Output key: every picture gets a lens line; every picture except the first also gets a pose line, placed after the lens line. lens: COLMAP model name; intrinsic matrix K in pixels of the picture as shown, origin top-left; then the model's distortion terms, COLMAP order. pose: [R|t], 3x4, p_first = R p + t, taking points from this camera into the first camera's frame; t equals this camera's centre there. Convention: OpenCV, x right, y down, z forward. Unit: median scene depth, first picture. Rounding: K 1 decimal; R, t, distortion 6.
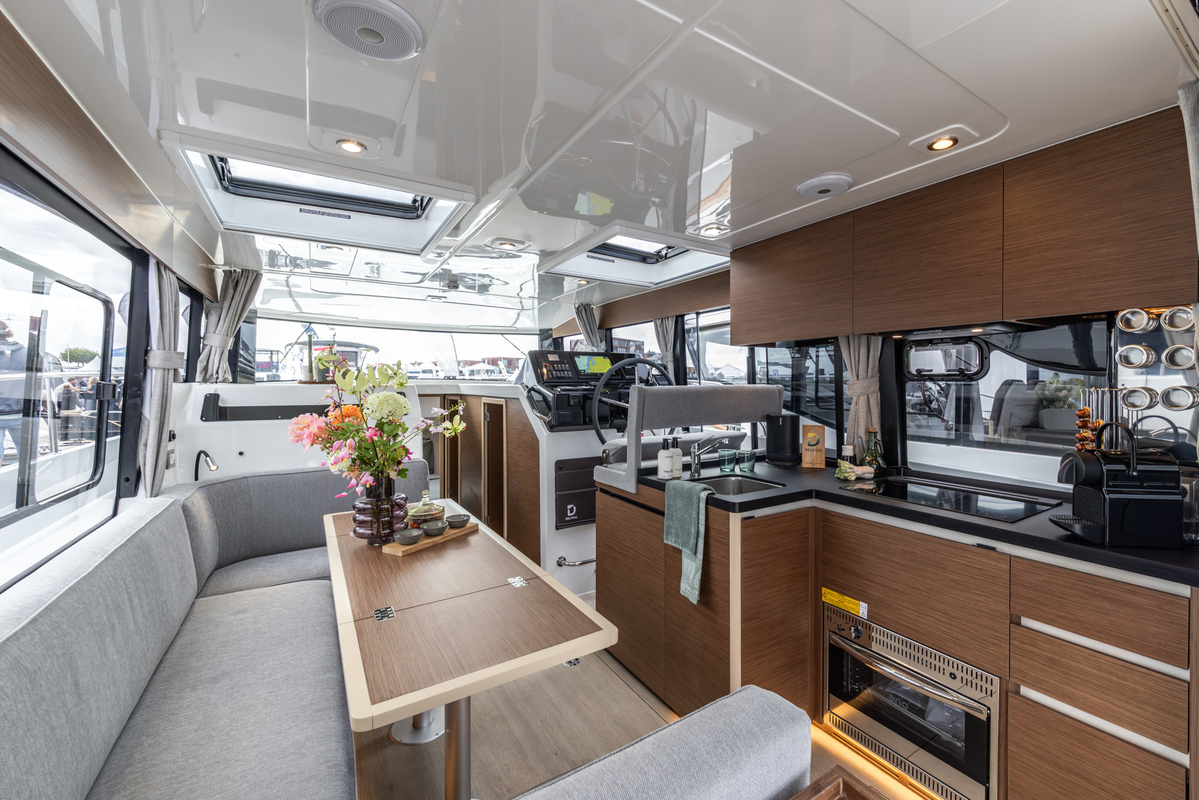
lens RADIAL K [[470.2, 0, 741.9], [0, 470.2, 398.5], [0, 0, 1]] dist [0.008804, 0.000012]
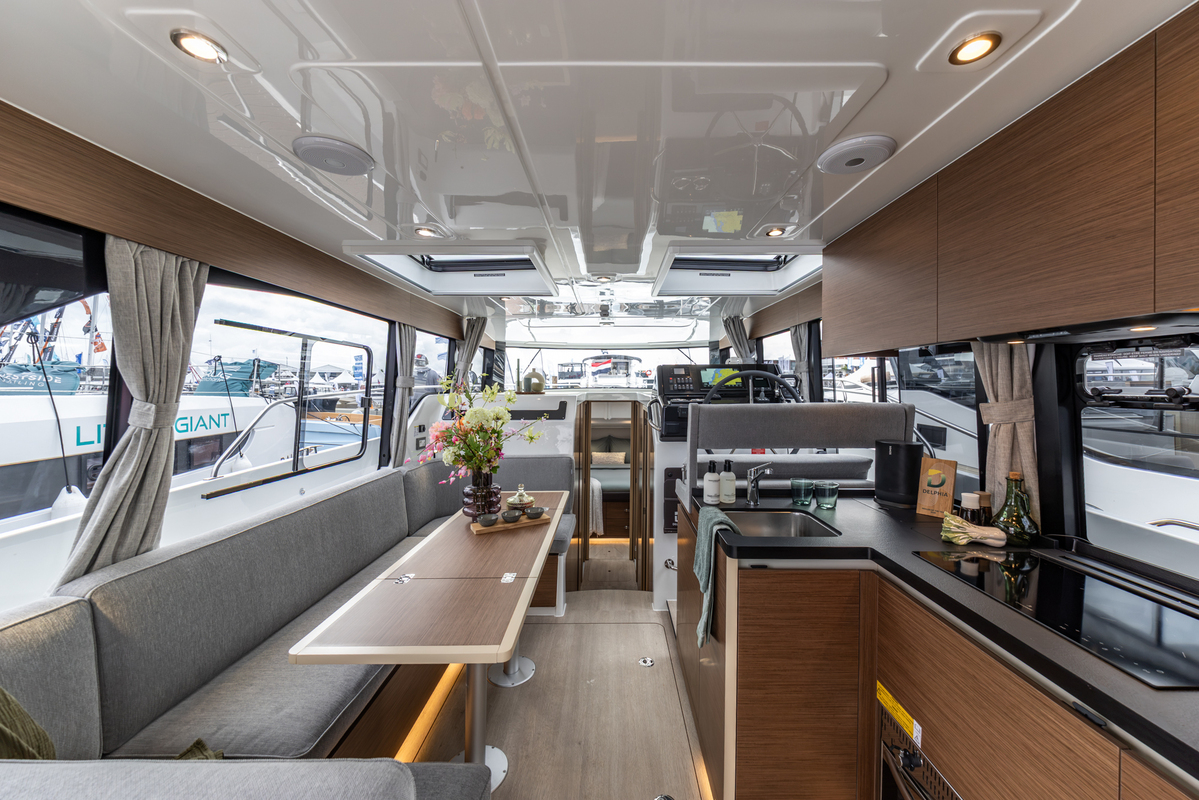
lens RADIAL K [[474.9, 0, 673.6], [0, 474.9, 391.4], [0, 0, 1]] dist [0.000232, -0.000140]
pose [[0.809403, 0.015758, -0.587043, 0.311475], [-0.028713, 0.999506, -0.012760, -0.037091], [0.586552, 0.027183, 0.809455, 0.165286]]
